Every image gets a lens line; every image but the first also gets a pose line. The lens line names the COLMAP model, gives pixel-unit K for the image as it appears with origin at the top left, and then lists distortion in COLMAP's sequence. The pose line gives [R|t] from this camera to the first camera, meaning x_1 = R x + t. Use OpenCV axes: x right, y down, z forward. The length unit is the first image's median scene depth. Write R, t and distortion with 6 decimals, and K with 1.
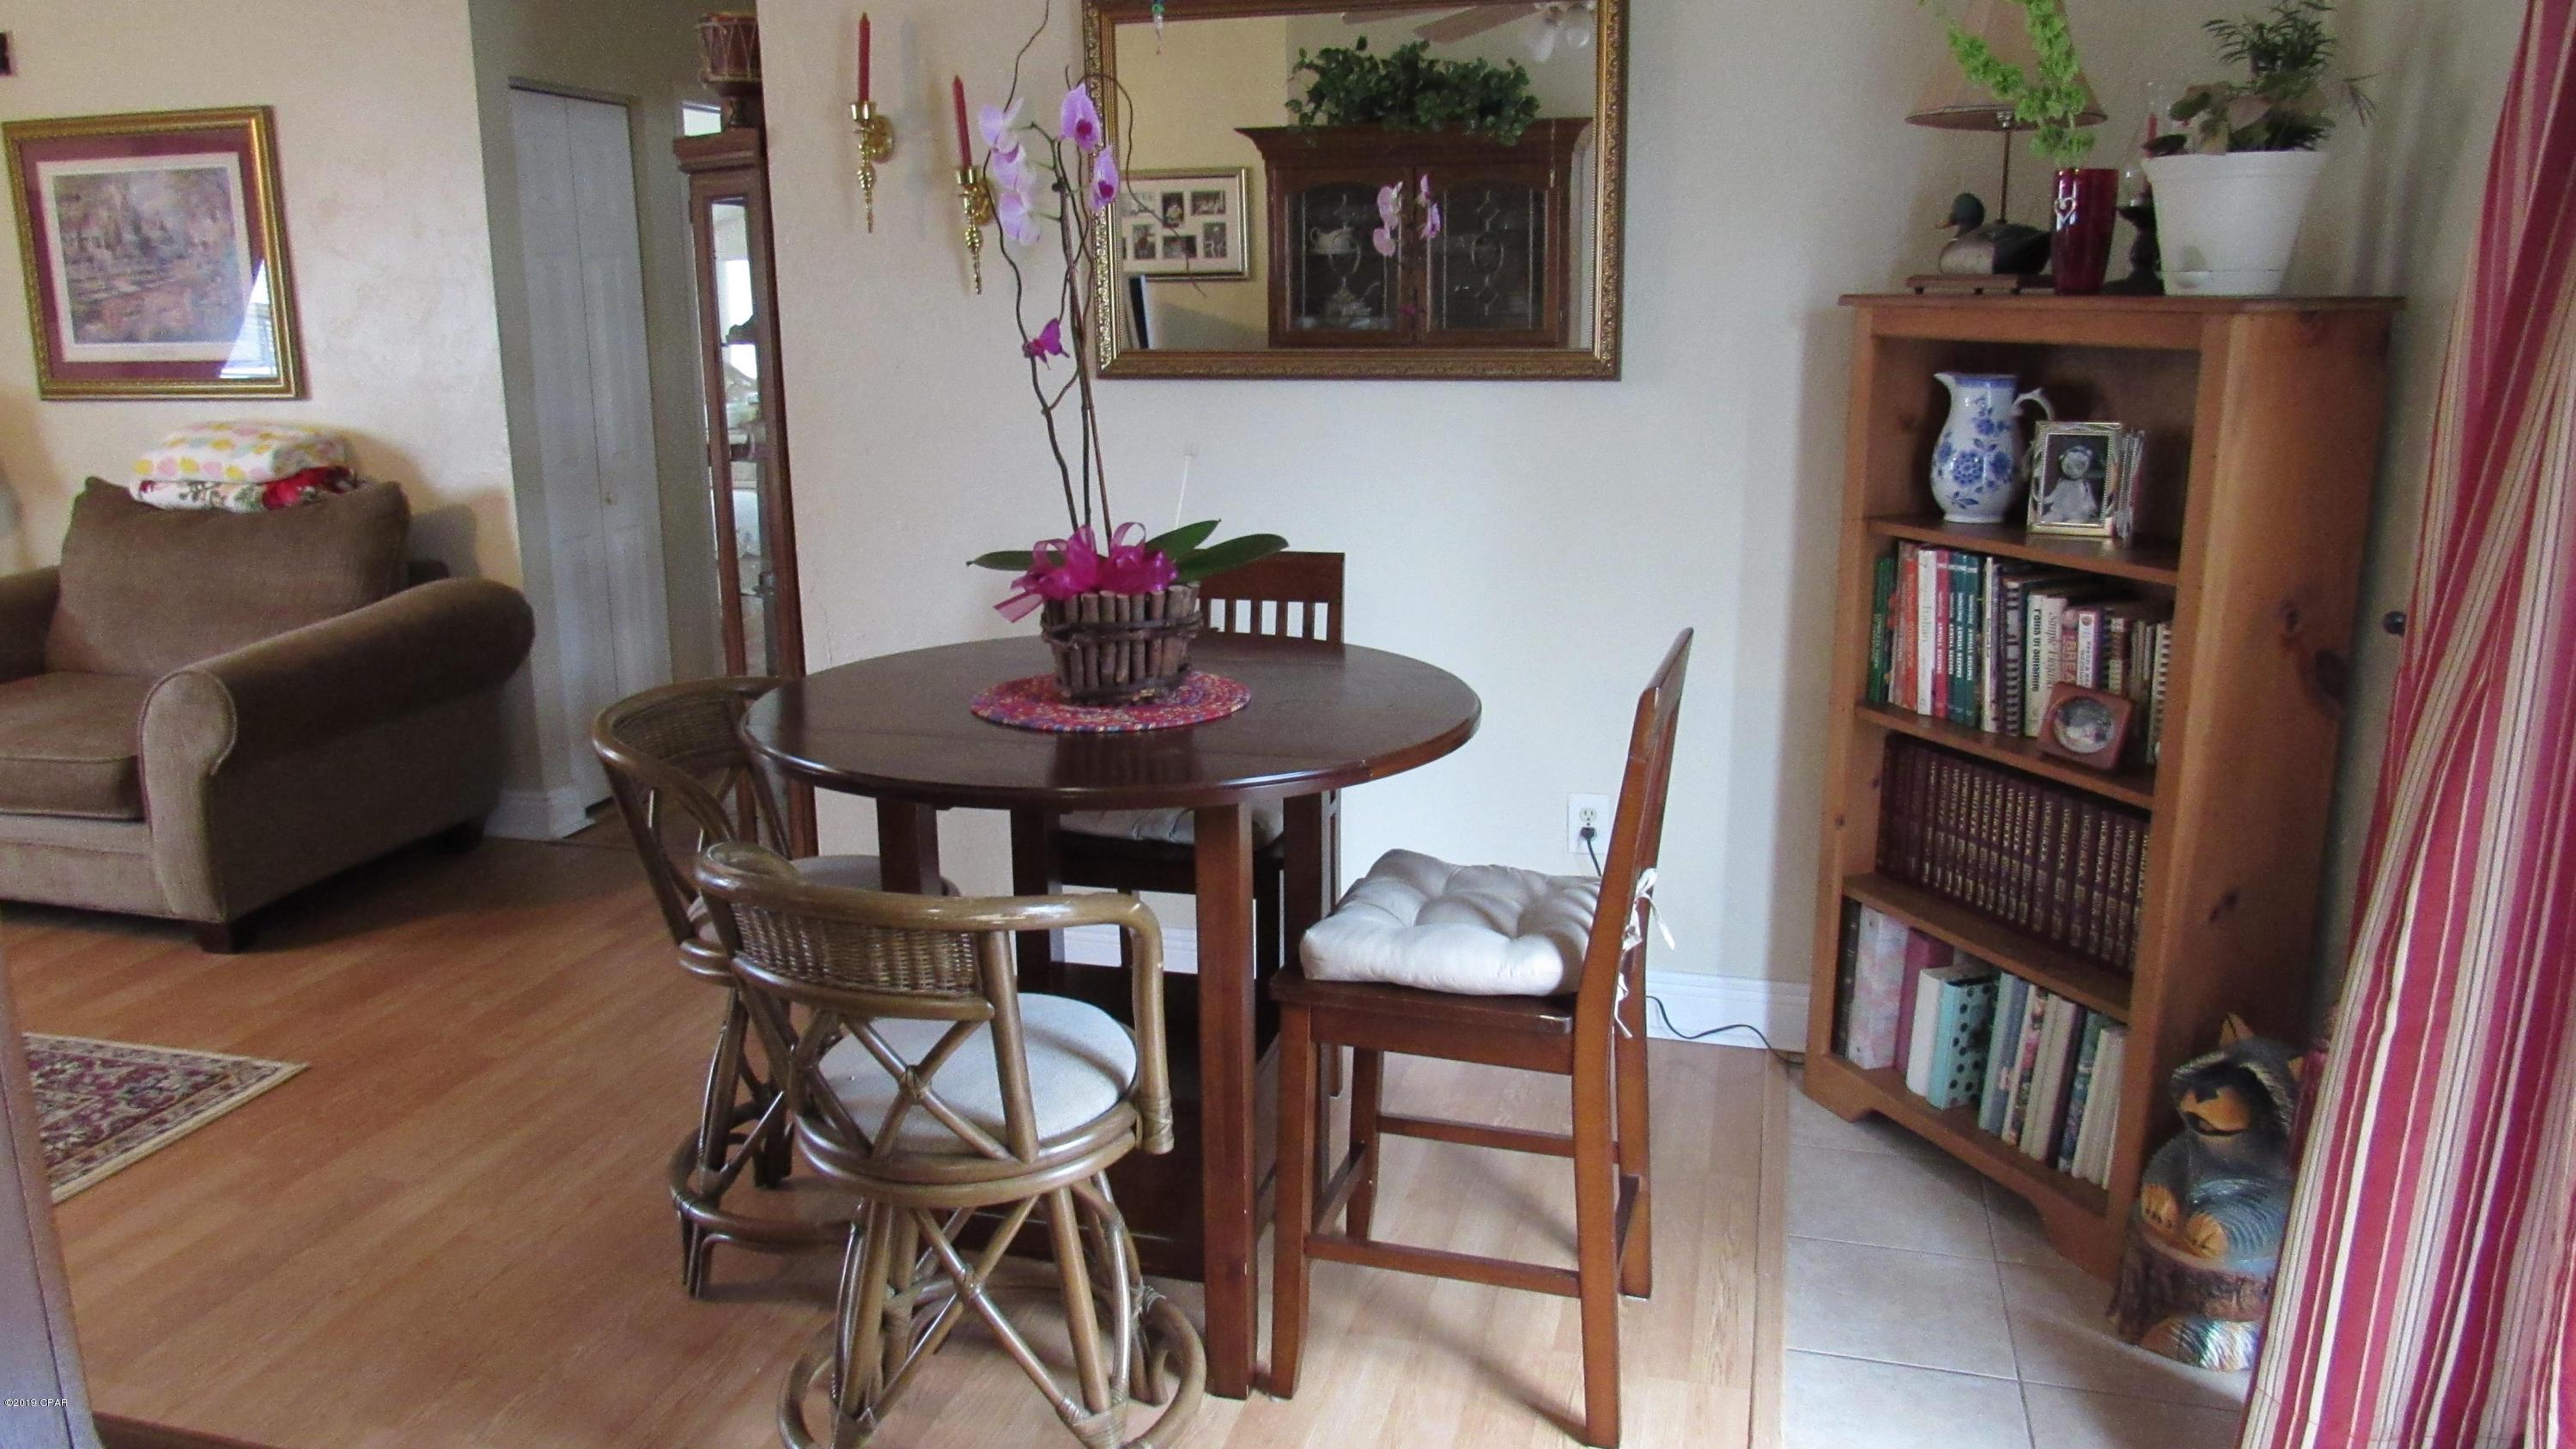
lens RADIAL K [[1848.5, 0, 1288.1], [0, 1848.5, 727.5], [0, 0, 1]] dist [-0.025235, 0.020247]
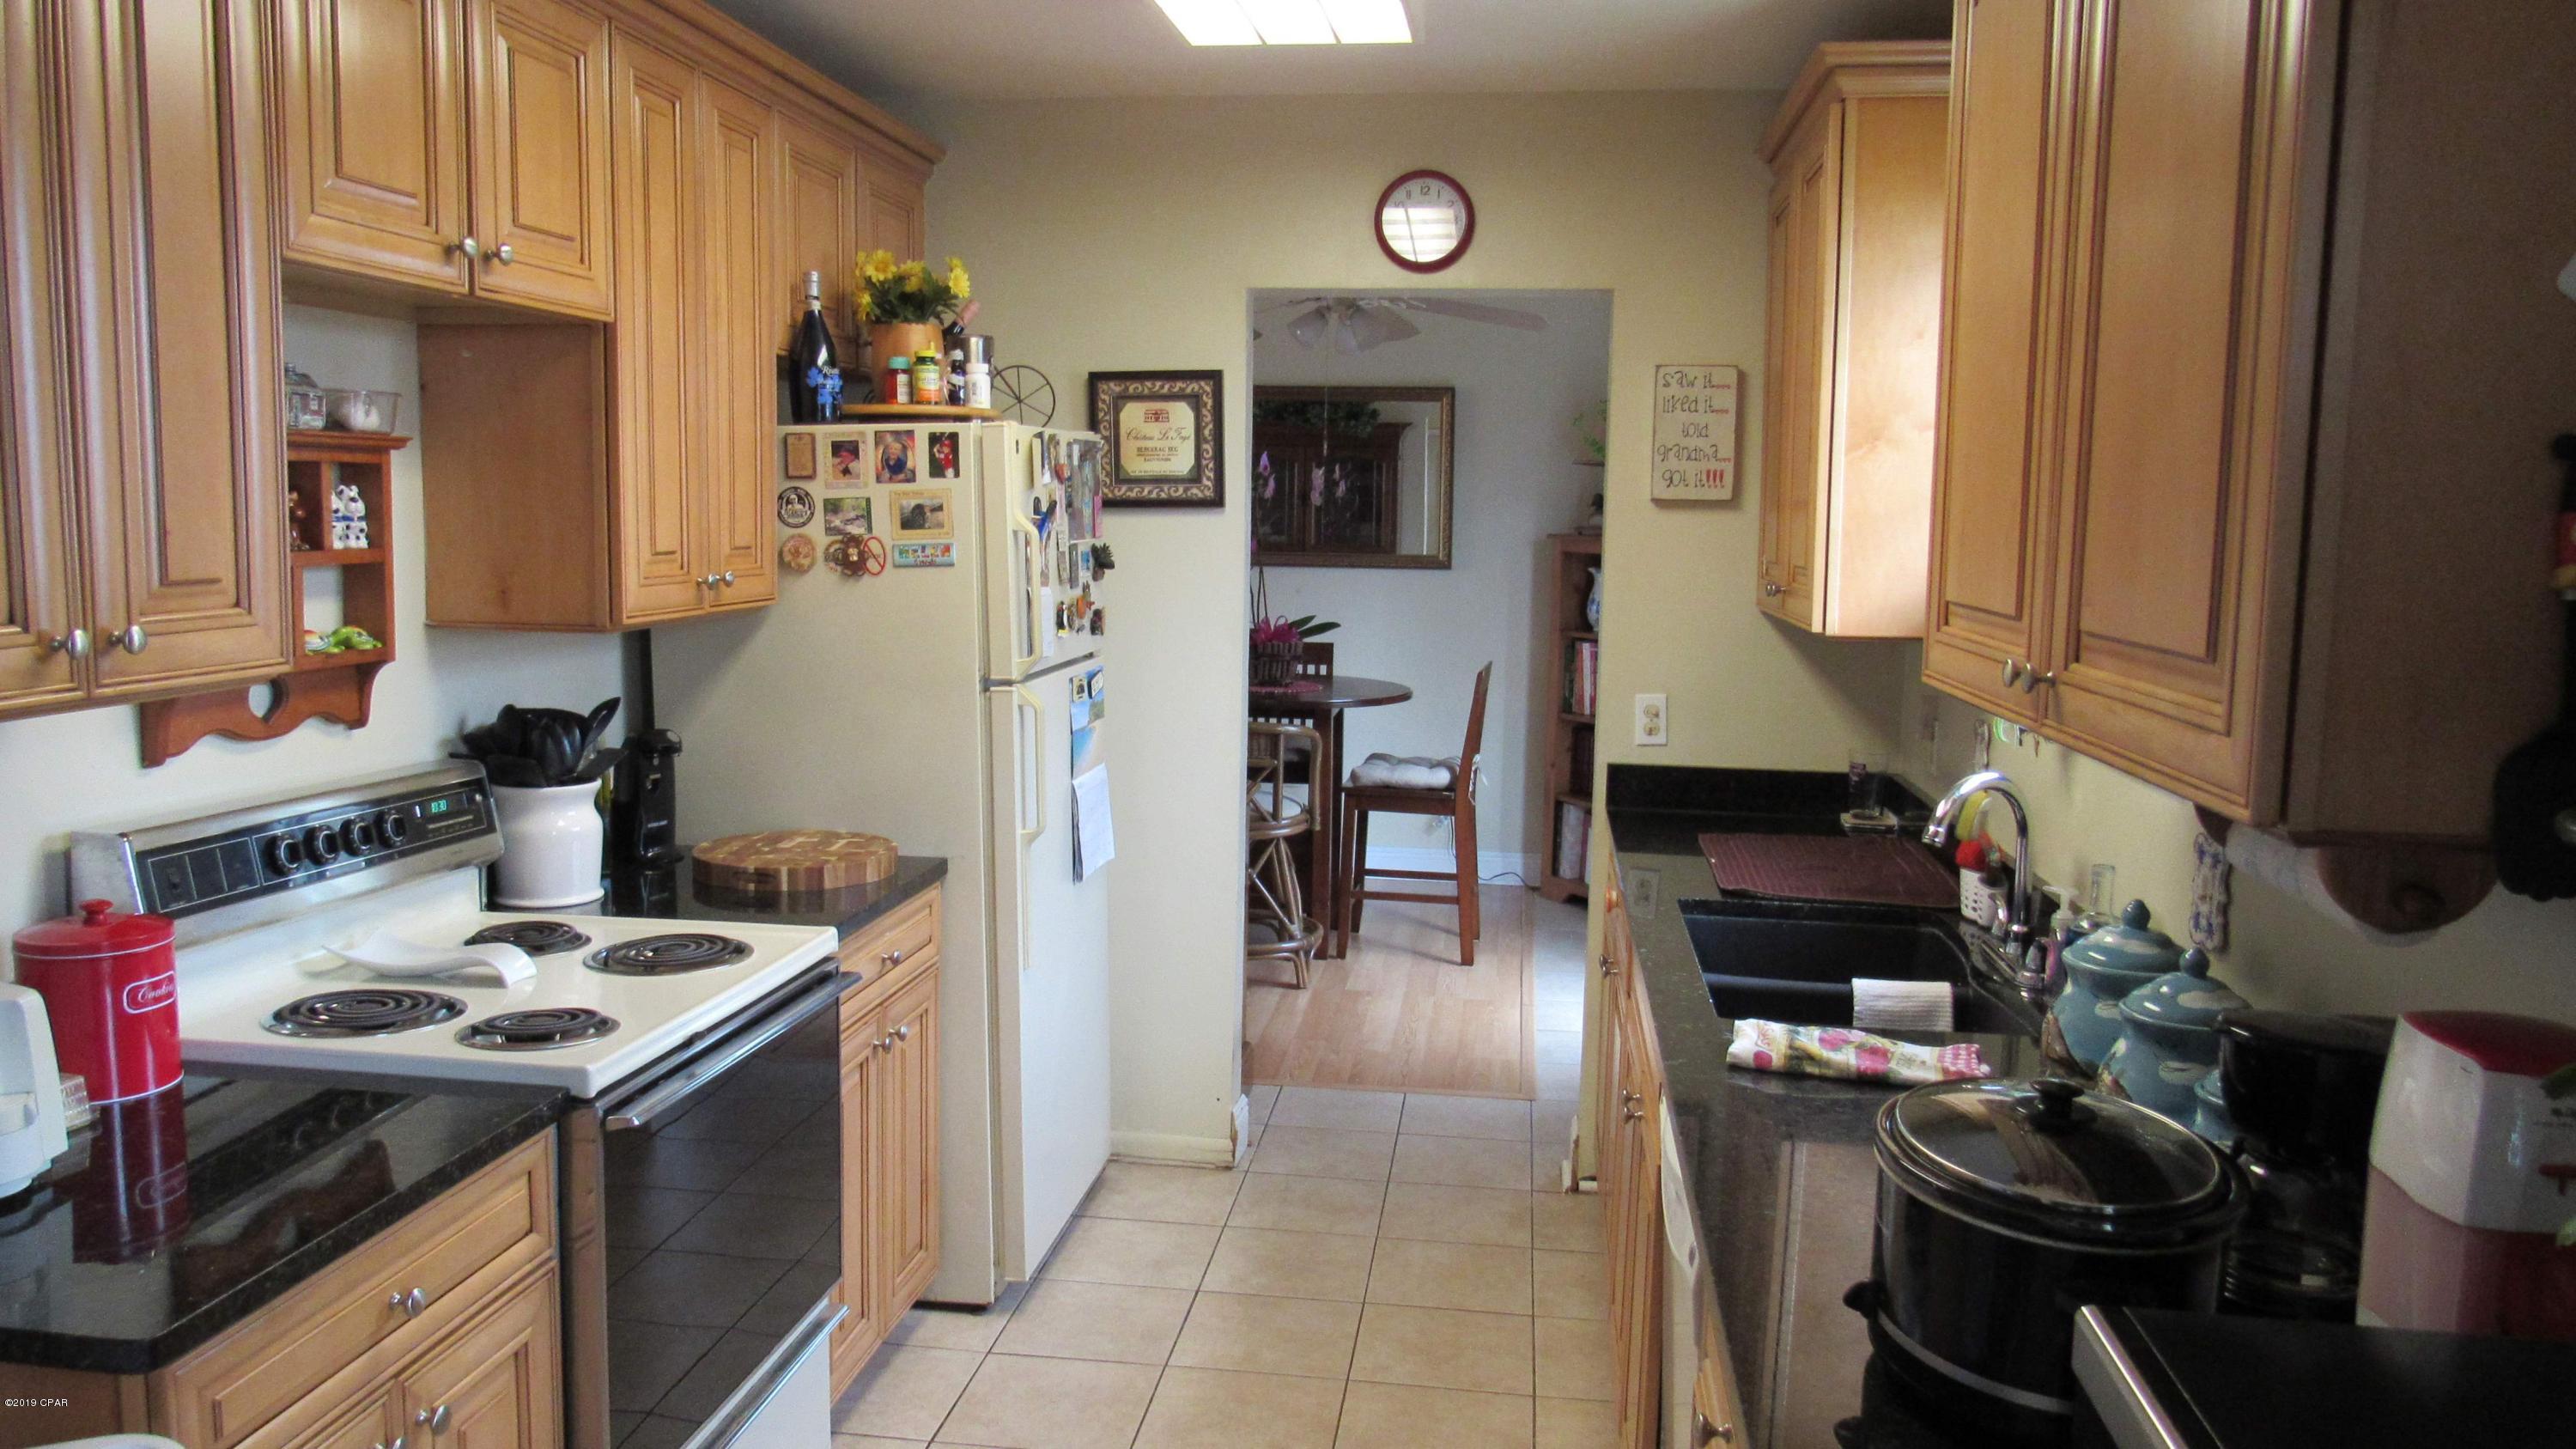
lens RADIAL K [[1848.5, 0, 1284.8], [0, 1848.5, 721.7], [0, 0, 1]] dist [-0.025235, 0.020247]
pose [[0.991216, 0.008524, 0.131975, -0.328817], [0.006508, 0.993568, -0.113051, 0.257489], [-0.132089, 0.112917, 0.984785, -1.203796]]
